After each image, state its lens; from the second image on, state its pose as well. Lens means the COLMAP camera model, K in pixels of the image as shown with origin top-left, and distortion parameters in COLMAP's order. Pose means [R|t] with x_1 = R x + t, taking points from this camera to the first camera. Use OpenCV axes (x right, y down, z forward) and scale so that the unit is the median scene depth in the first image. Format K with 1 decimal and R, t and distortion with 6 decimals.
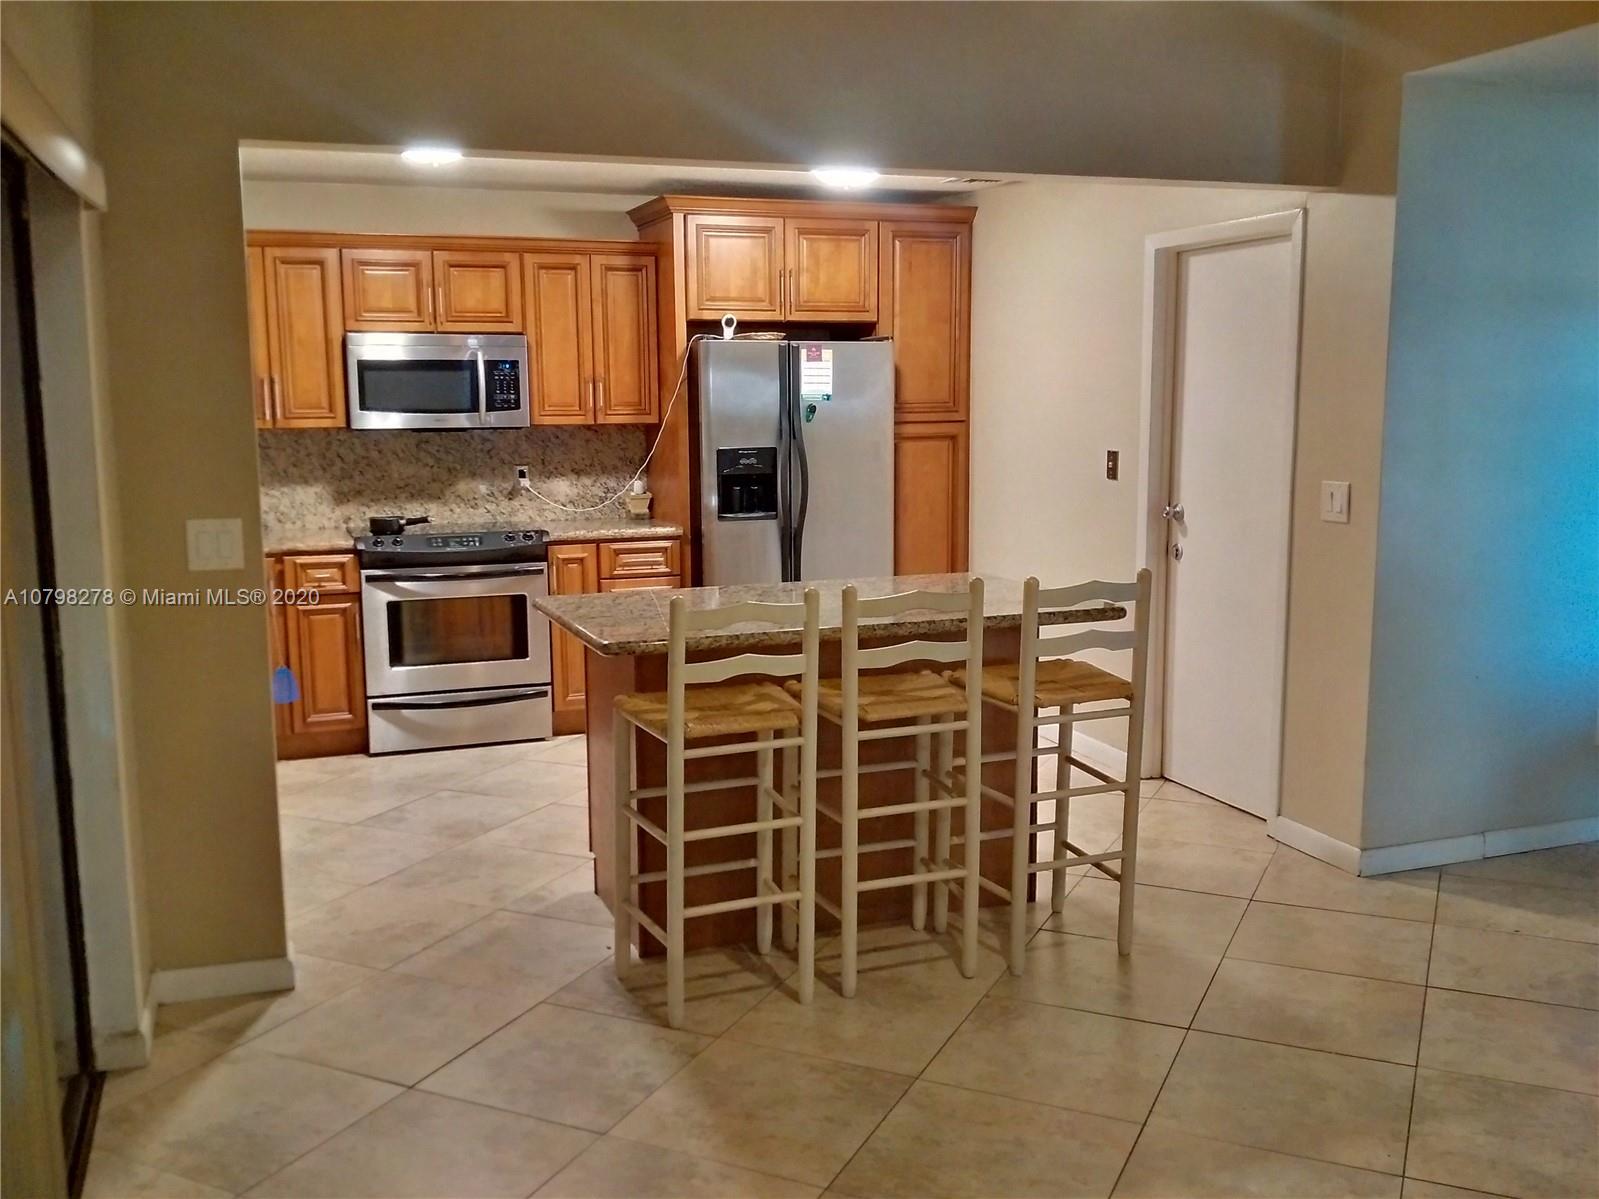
lens RADIAL K [[1465.5, 0, 809.0], [0, 1465.5, 608.4], [0, 0, 1]] dist [0.161582, -0.428223]
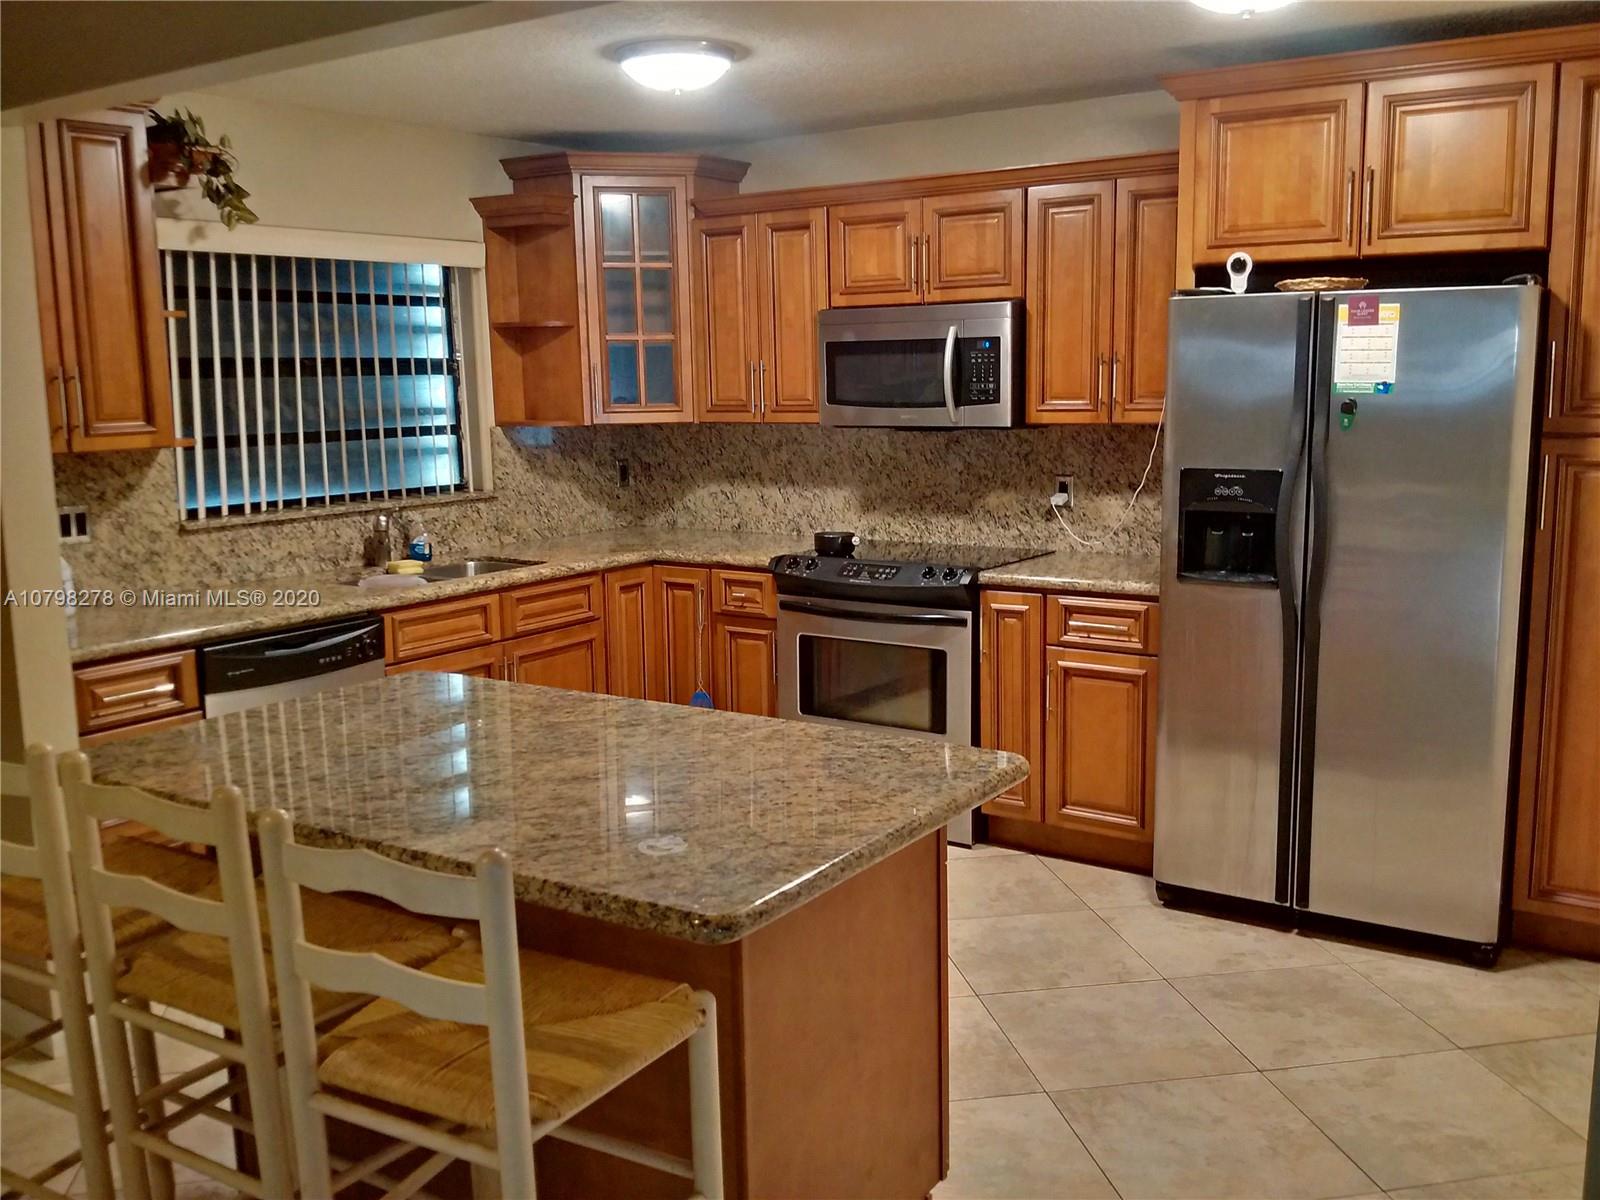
lens RADIAL K [[1459.8, 0, 782.2], [0, 1459.8, 620.1], [0, 0, 1]] dist [0.089585, -0.200035]
pose [[0.575345, 0.136245, -0.806483, 0.352463], [-0.108704, 0.990019, 0.089701, -0.081207], [0.810655, 0.036059, 0.584413, 0.487595]]
